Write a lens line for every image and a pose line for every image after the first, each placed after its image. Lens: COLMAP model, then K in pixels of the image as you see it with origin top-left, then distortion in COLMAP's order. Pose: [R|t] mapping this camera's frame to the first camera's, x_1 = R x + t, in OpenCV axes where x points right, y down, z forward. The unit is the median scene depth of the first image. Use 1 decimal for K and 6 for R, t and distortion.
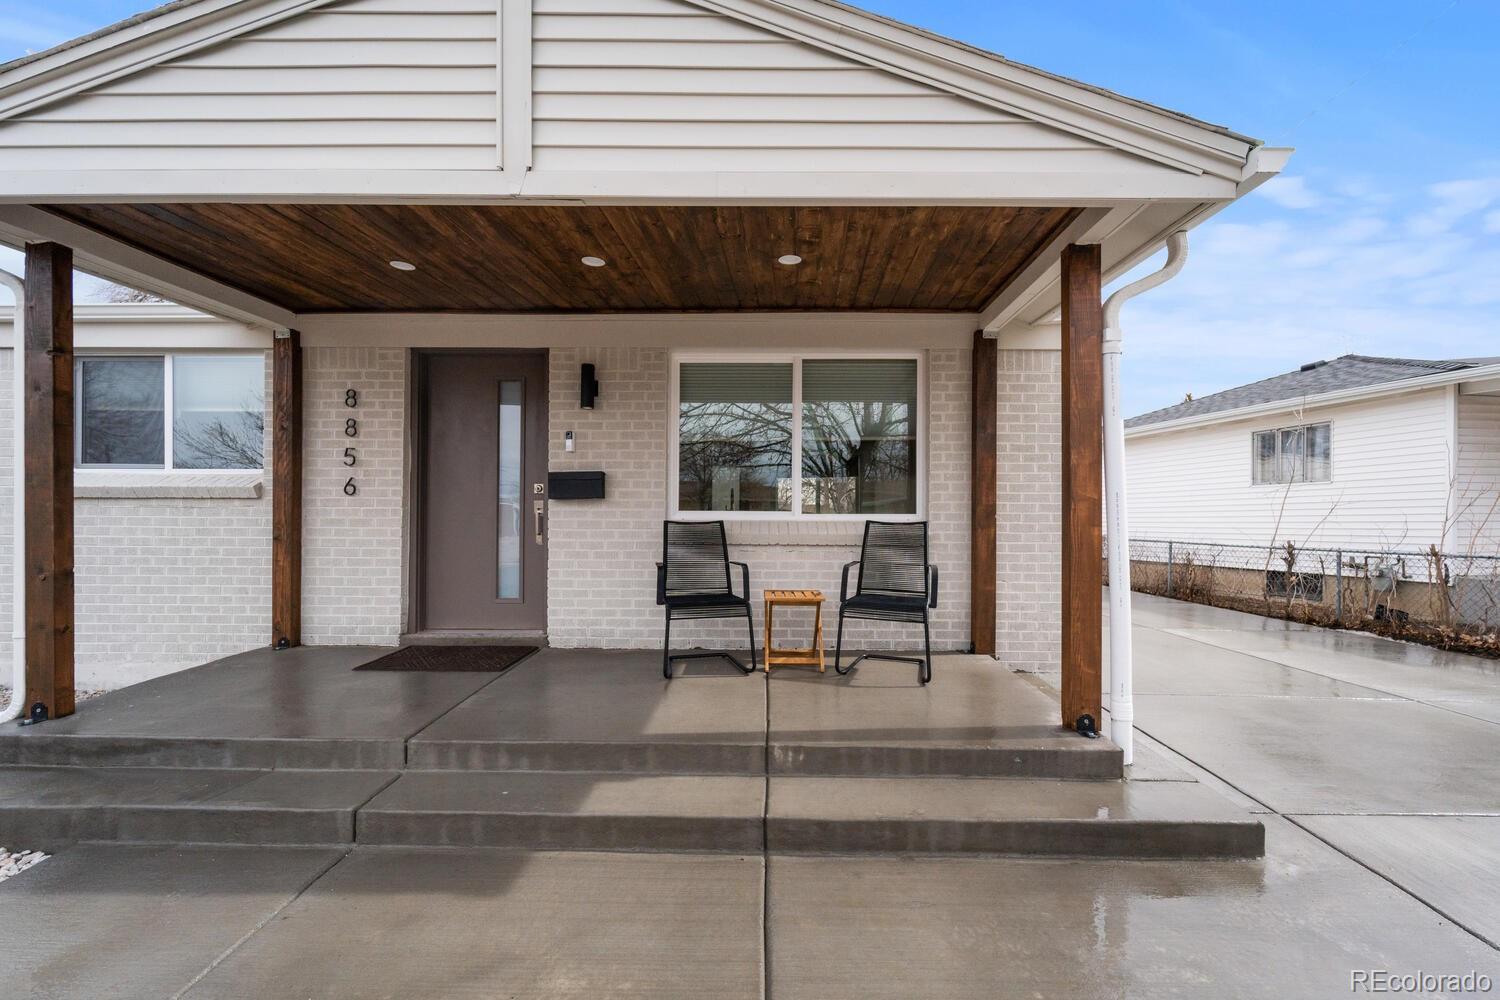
lens RADIAL K [[608.5, 0, 780.7], [0, 608.5, 512.5], [0, 0, 1]] dist [0.003740, -0.001881]
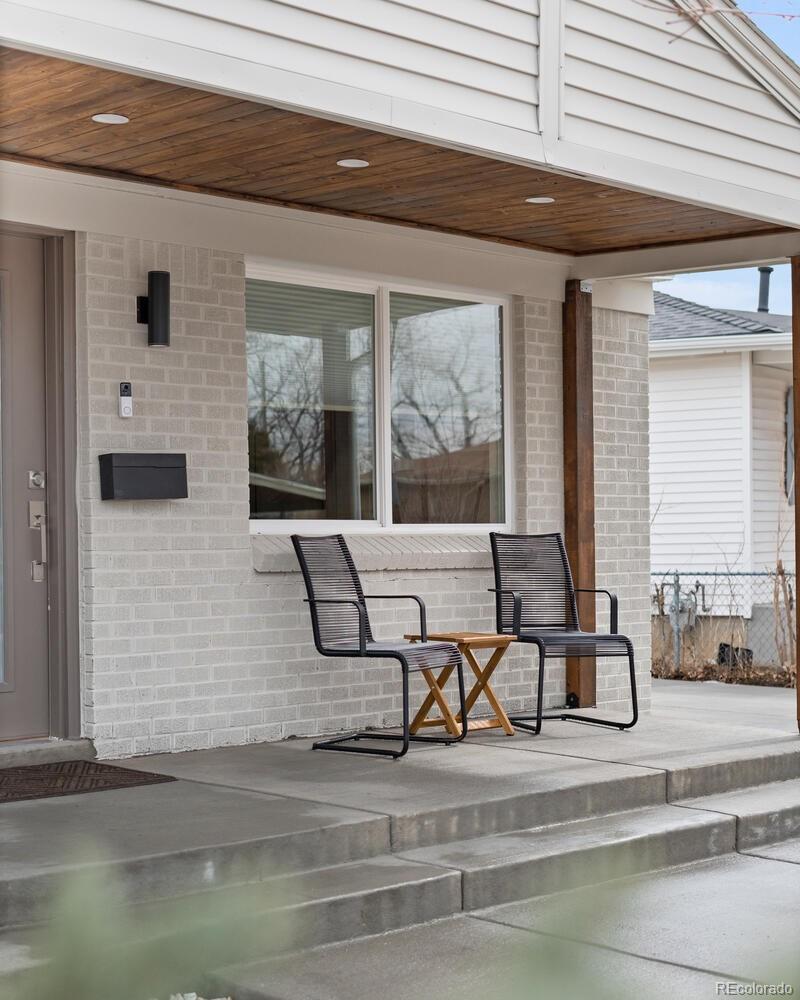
lens RADIAL K [[1797.1, 0, 395.1], [0, 1797.1, 506.2], [0, 0, 1]] dist [-0.000077, 0.000000]
pose [[0.687373, 0.003306, 0.726297, -1.405333], [0.004652, 0.999949, -0.008954, 0.000507], [-0.726289, 0.009533, 0.687323, -0.356699]]
